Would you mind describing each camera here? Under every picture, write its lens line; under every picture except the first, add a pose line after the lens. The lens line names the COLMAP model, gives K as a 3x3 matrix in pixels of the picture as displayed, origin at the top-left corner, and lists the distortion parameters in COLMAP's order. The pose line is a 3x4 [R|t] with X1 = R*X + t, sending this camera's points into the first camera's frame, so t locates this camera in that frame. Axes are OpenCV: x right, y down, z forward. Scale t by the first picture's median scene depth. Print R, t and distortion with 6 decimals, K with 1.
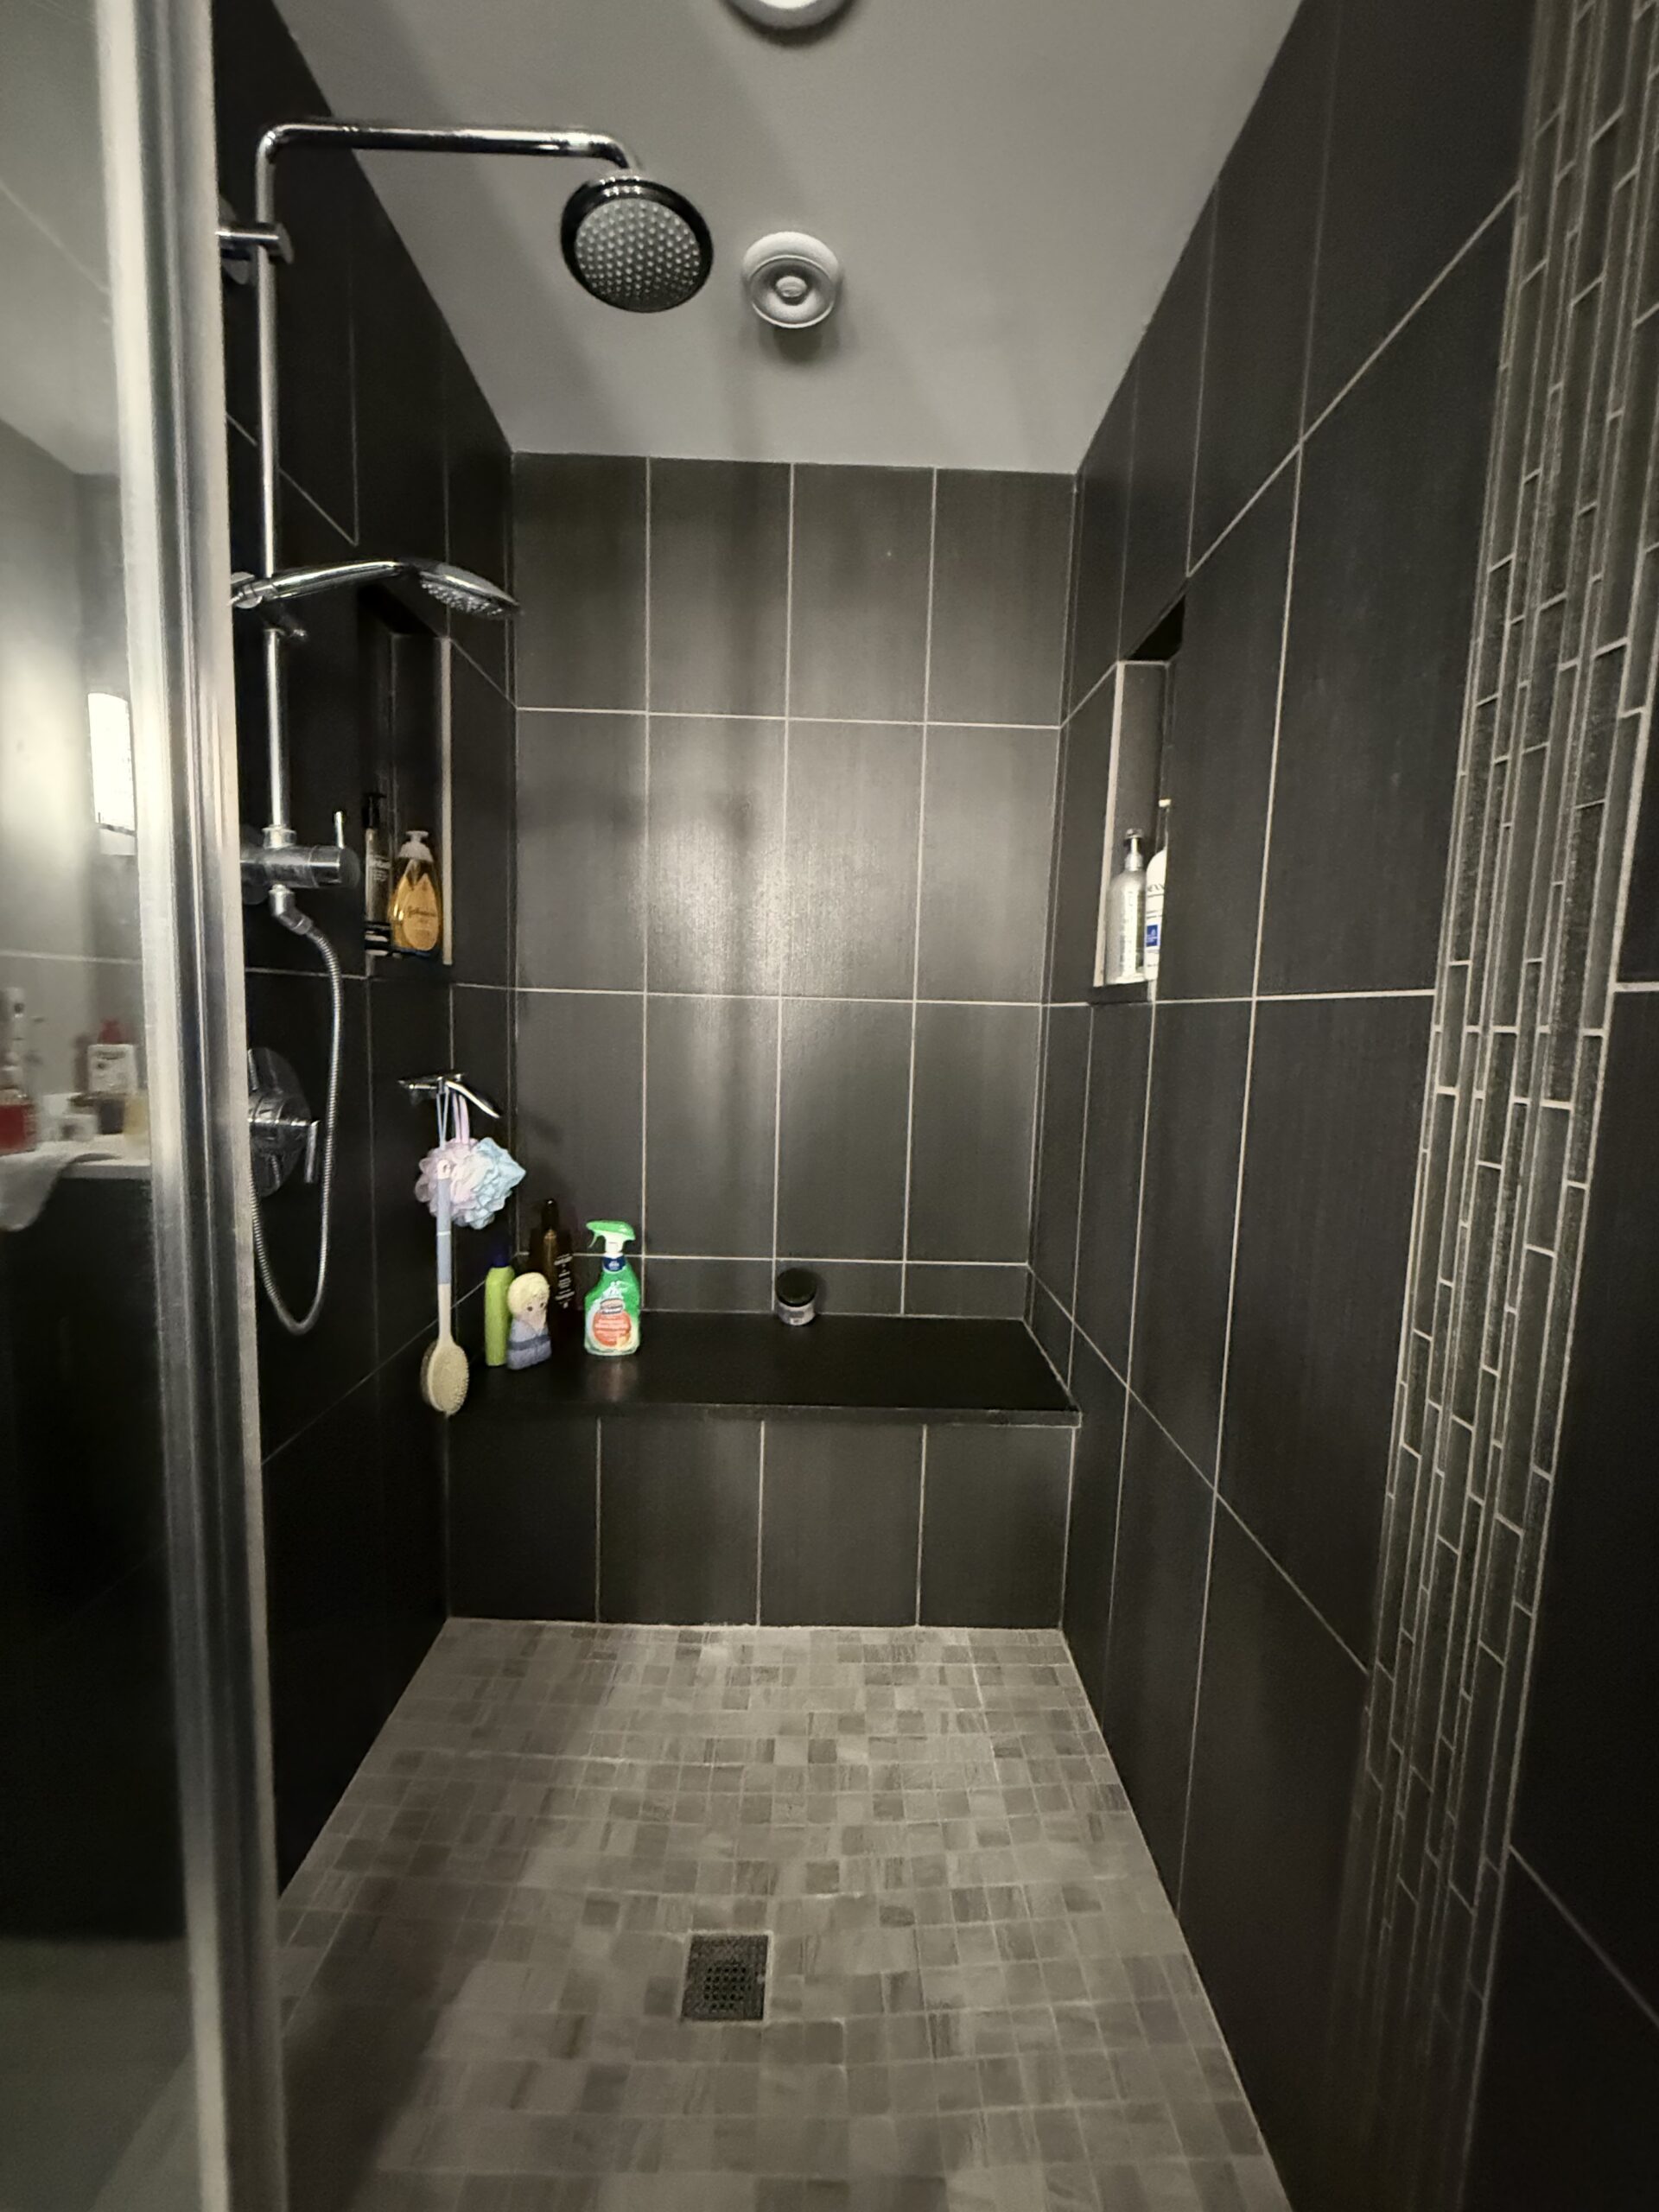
lens RADIAL K [[880.3, 0, 830.1], [0, 880.3, 1103.3], [0, 0, 1]] dist [0.000045, -0.000206]
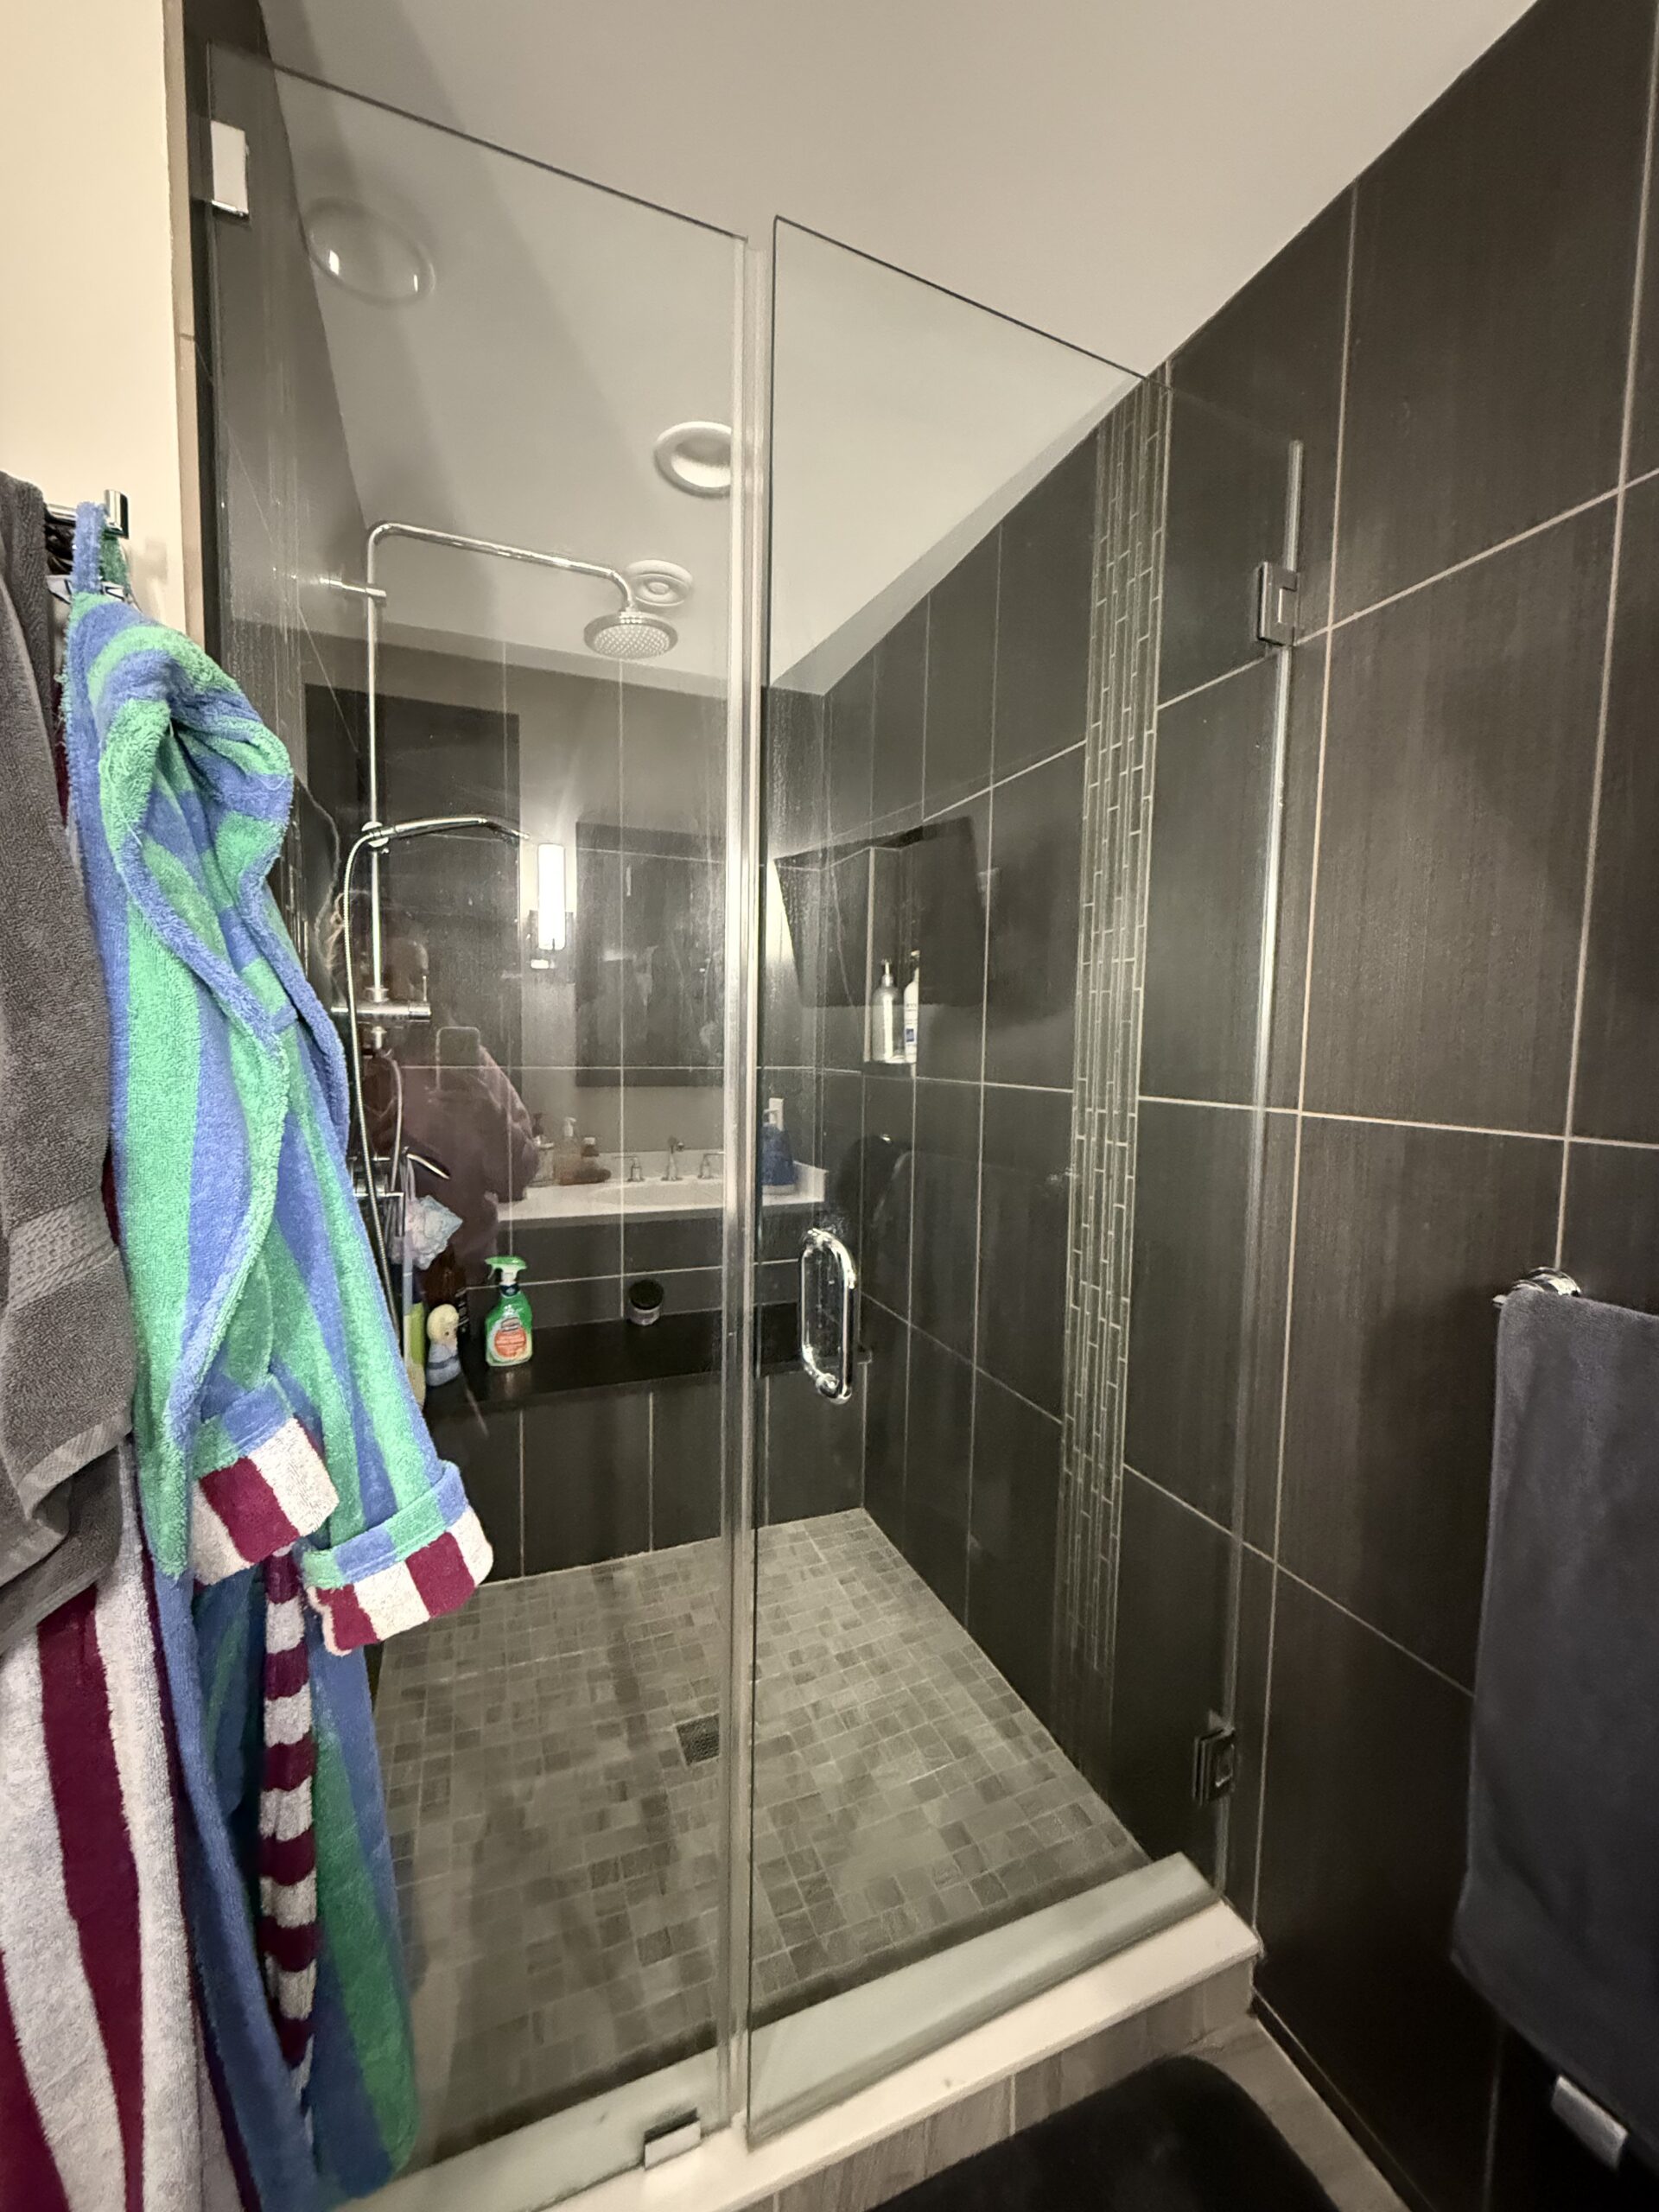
lens RADIAL K [[880.3, 0, 830.1], [0, 880.3, 1103.3], [0, 0, 1]] dist [0.000045, -0.000206]
pose [[0.932588, -0.041593, 0.358537, -0.393582], [0.050331, 0.998619, -0.015067, -0.058280], [-0.357415, 0.032097, 0.933394, -0.489394]]
